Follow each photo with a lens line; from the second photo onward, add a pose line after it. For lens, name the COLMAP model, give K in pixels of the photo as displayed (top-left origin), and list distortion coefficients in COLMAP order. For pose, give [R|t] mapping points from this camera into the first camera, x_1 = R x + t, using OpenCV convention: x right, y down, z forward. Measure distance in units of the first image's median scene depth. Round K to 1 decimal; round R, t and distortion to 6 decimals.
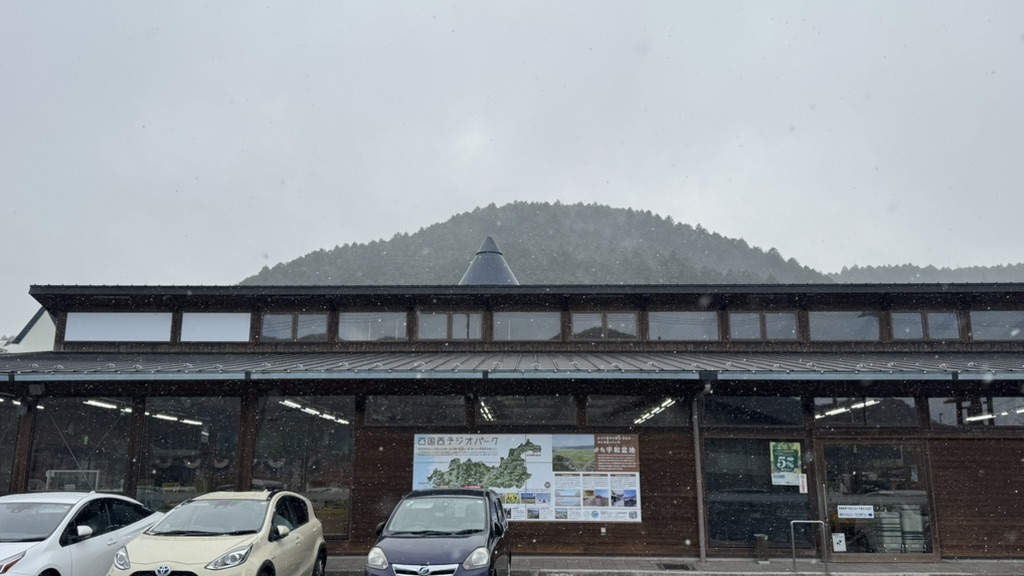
lens RADIAL K [[815.2, 0, 512.0], [0, 815.2, 288.0], [0, 0, 1]] dist [0.096855, 0.000379]
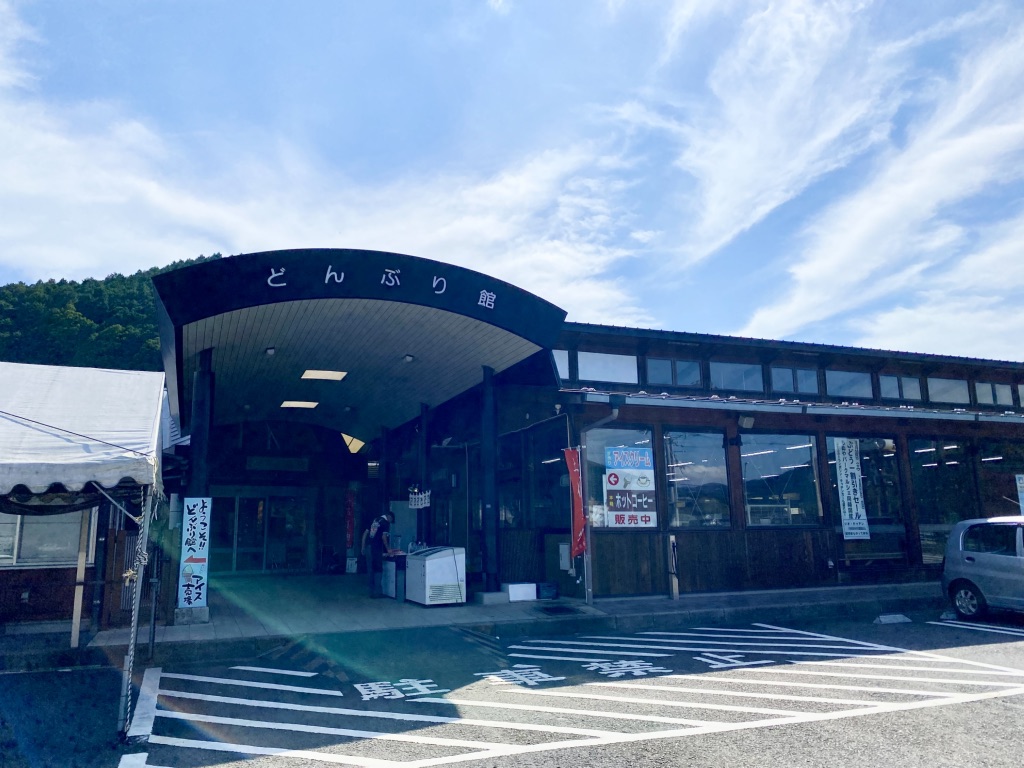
lens RADIAL K [[769.5, 0, 505.1], [0, 769.5, 378.8], [0, 0, 1]] dist [0.102491, -0.235632]
pose [[0.917051, 0.054403, 0.395041, -1.208047], [-0.067404, 0.997543, 0.019096, 0.073842], [-0.393031, -0.044140, 0.918465, 0.297756]]
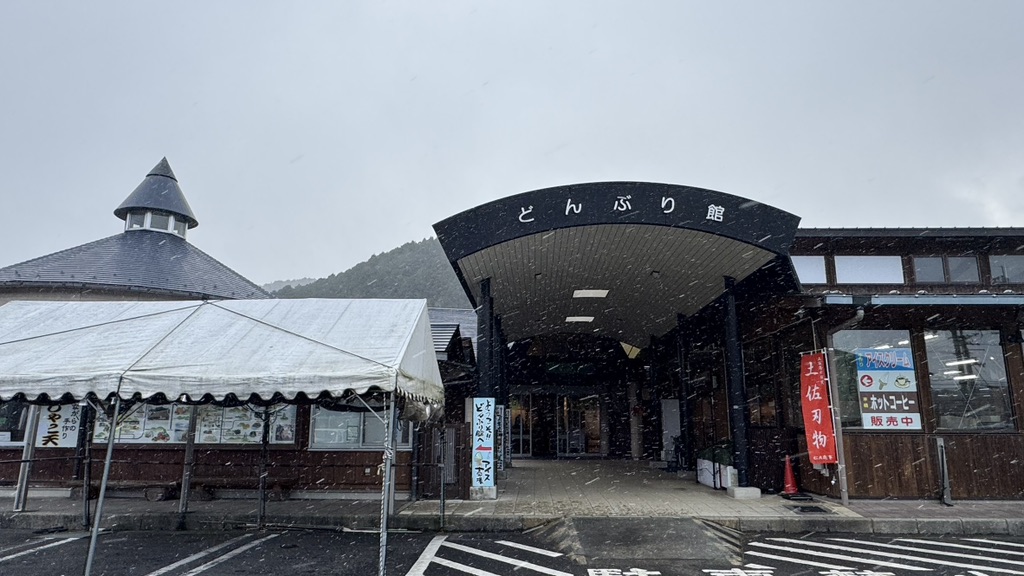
lens RADIAL K [[639.1, 0, 512.0], [0, 639.1, 288.0], [0, 0, 1]] dist [-0.017187, 0.002221]
pose [[0.999975, -0.005186, -0.004852, -1.140645], [0.005284, 0.999780, 0.020309, 0.075105], [0.004745, -0.020334, 0.999782, 0.333298]]
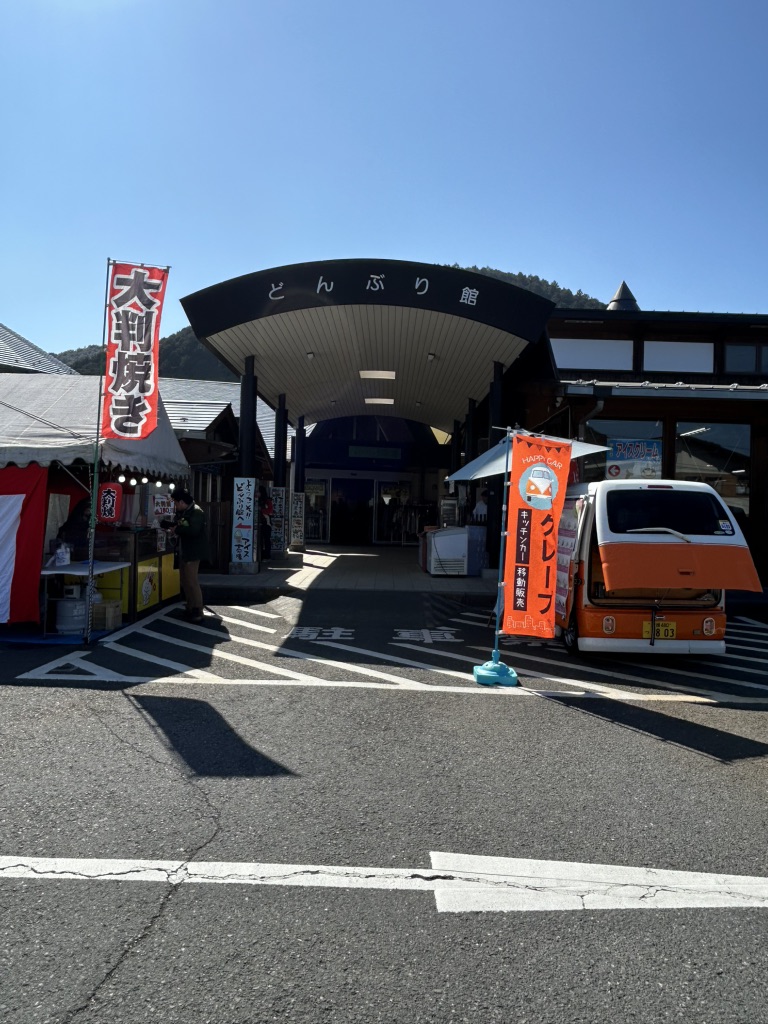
lens RADIAL K [[714.0, 0, 384.0], [0, 714.0, 512.0], [0, 0, 1]] dist [0.019720, -0.000577]
pose [[0.999485, 0.019618, 0.025396, -1.034300], [-0.024800, 0.974432, 0.223308, 0.065315], [-0.020365, -0.223822, 0.974417, 0.243289]]
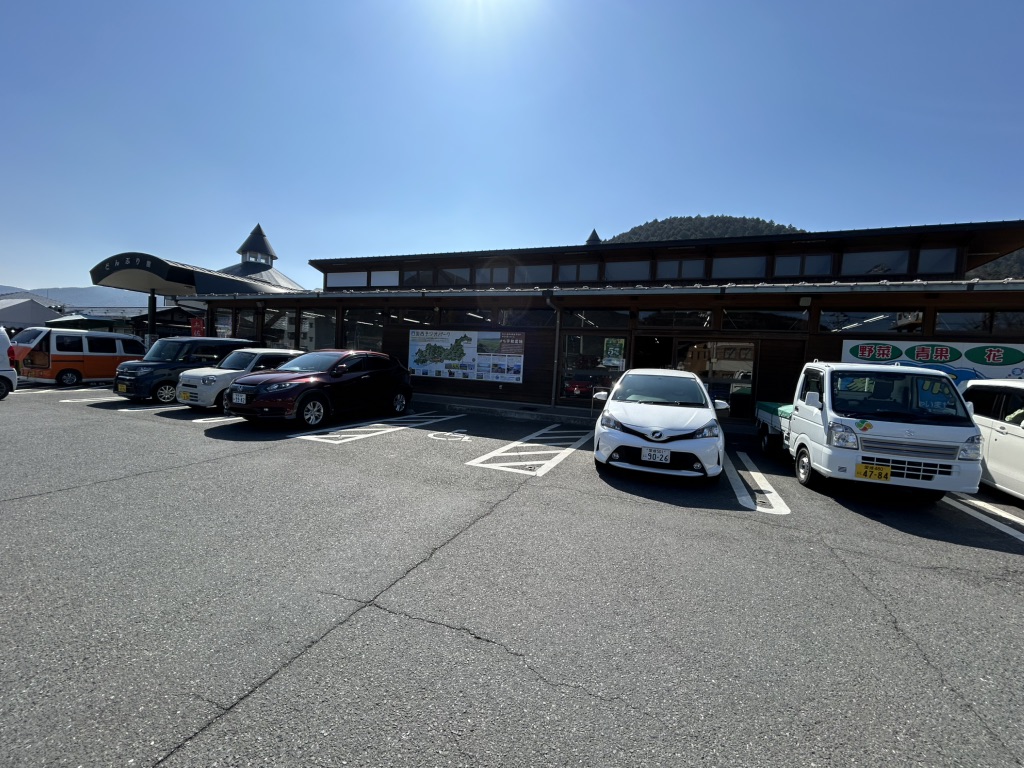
lens RADIAL K [[407.0, 0, 526.2], [0, 407.0, 382.4], [0, 0, 1]] dist [0.002697, 0.000092]
pose [[0.941806, 0.061634, -0.330458, 0.431037], [0.026810, 0.966144, 0.256605, 0.067412], [0.335086, -0.250532, 0.908268, 0.240550]]
